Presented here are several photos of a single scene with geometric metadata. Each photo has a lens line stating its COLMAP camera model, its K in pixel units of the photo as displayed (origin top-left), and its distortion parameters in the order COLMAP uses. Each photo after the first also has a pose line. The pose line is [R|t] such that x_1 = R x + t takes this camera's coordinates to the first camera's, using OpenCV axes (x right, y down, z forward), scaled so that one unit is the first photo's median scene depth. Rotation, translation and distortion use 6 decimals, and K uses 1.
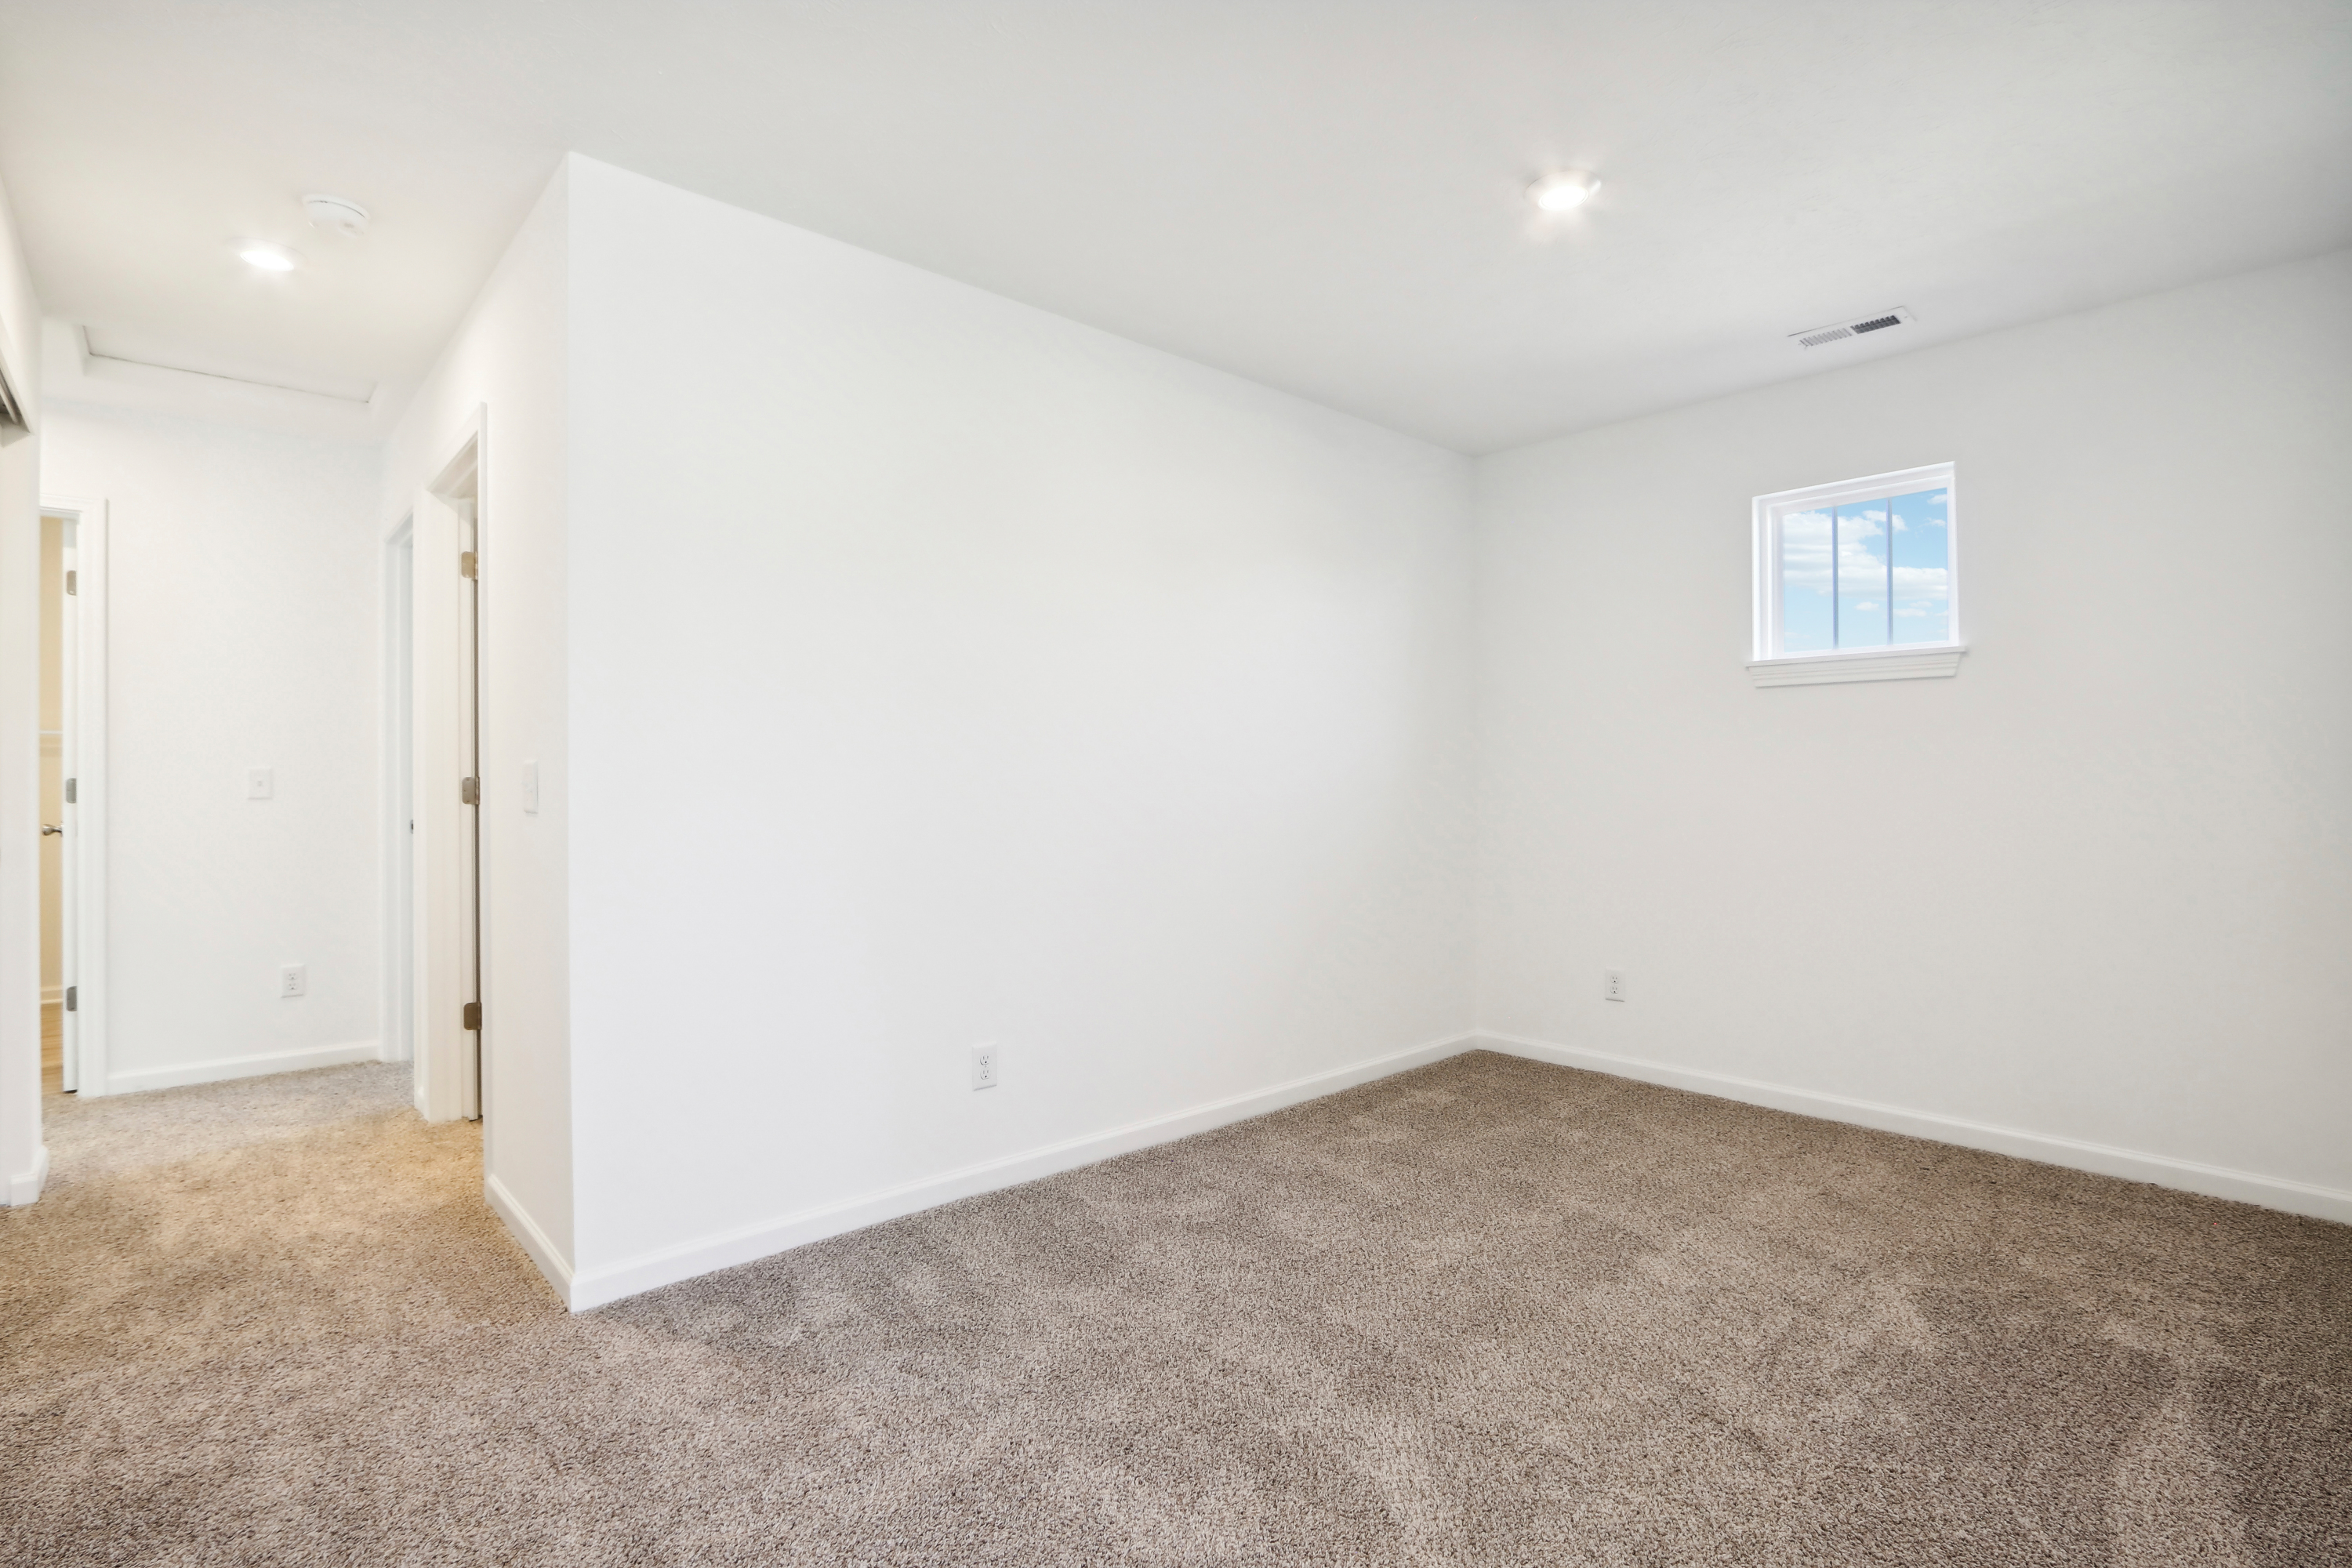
lens RADIAL K [[1107.5, 0, 1168.8], [0, 1107.5, 772.7], [0, 0, 1]] dist [-0.019292, 0.001132]
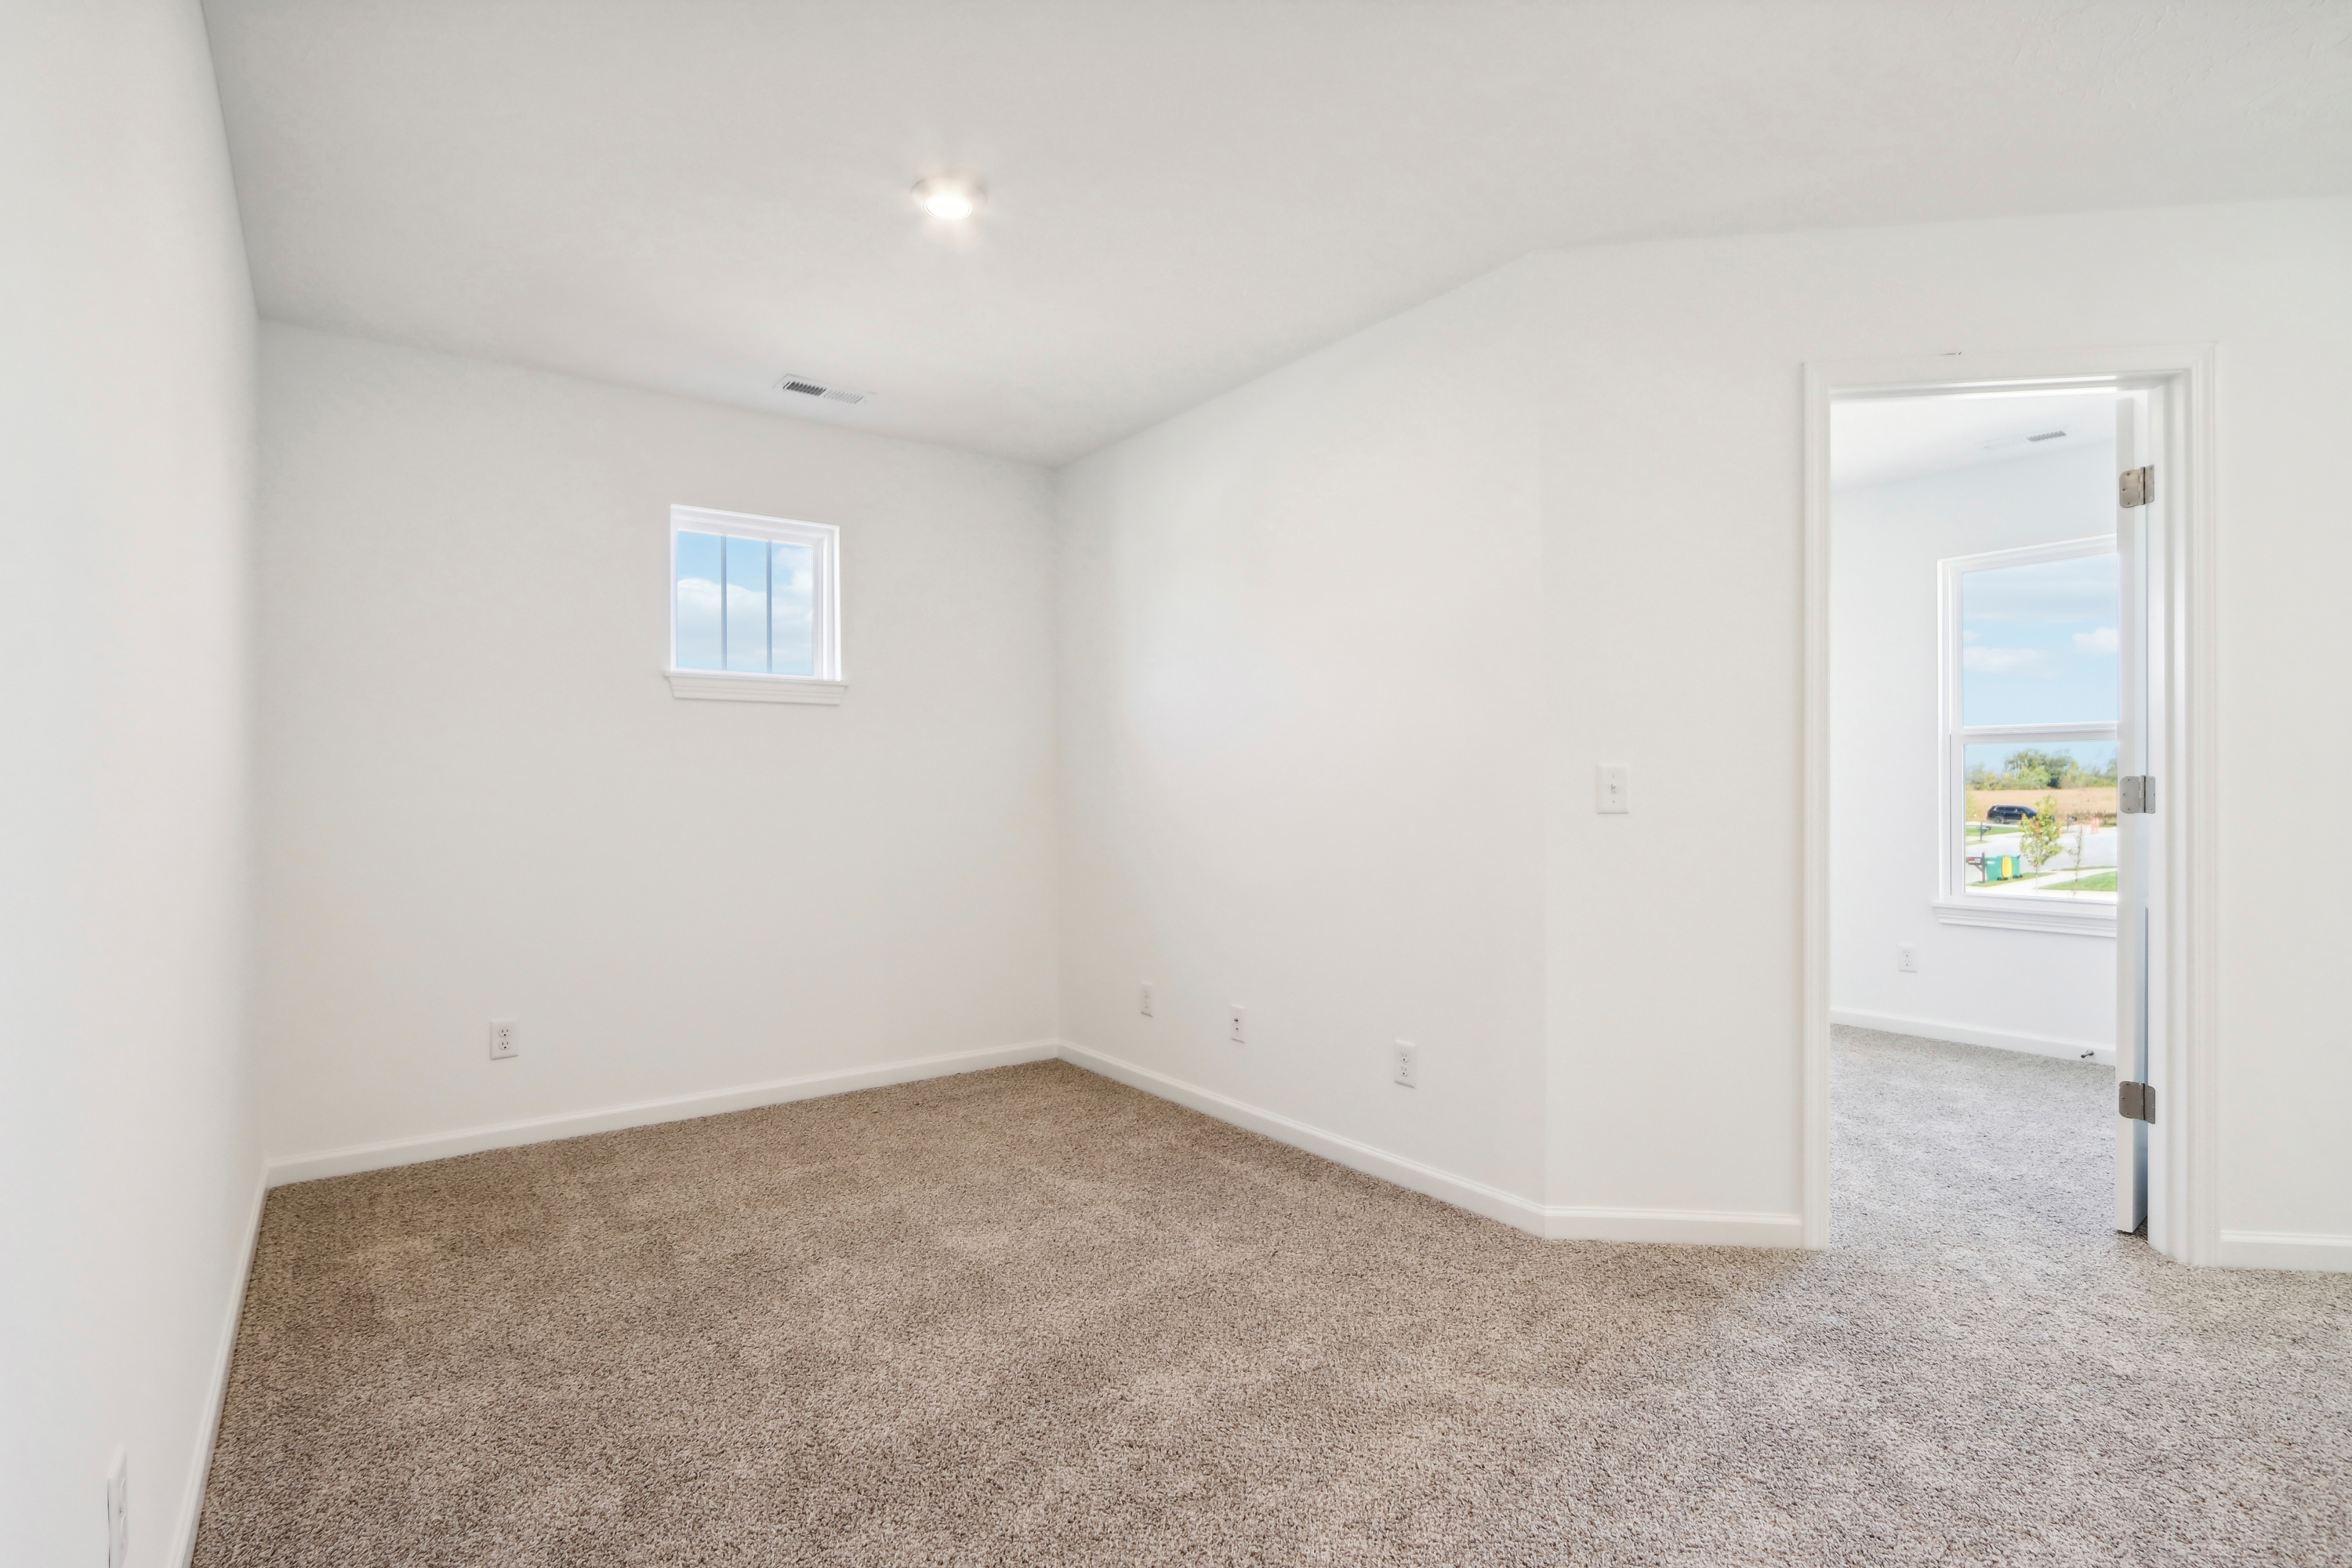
lens RADIAL K [[1107.5, 0, 1155.4], [0, 1107.5, 794.0], [0, 0, 1]] dist [-0.019292, 0.001132]
pose [[0.110655, -0.003517, 0.993853, -0.436283], [0.000842, 0.999994, 0.003445, 0.005719], [-0.993859, 0.000455, 0.110657, 0.500906]]
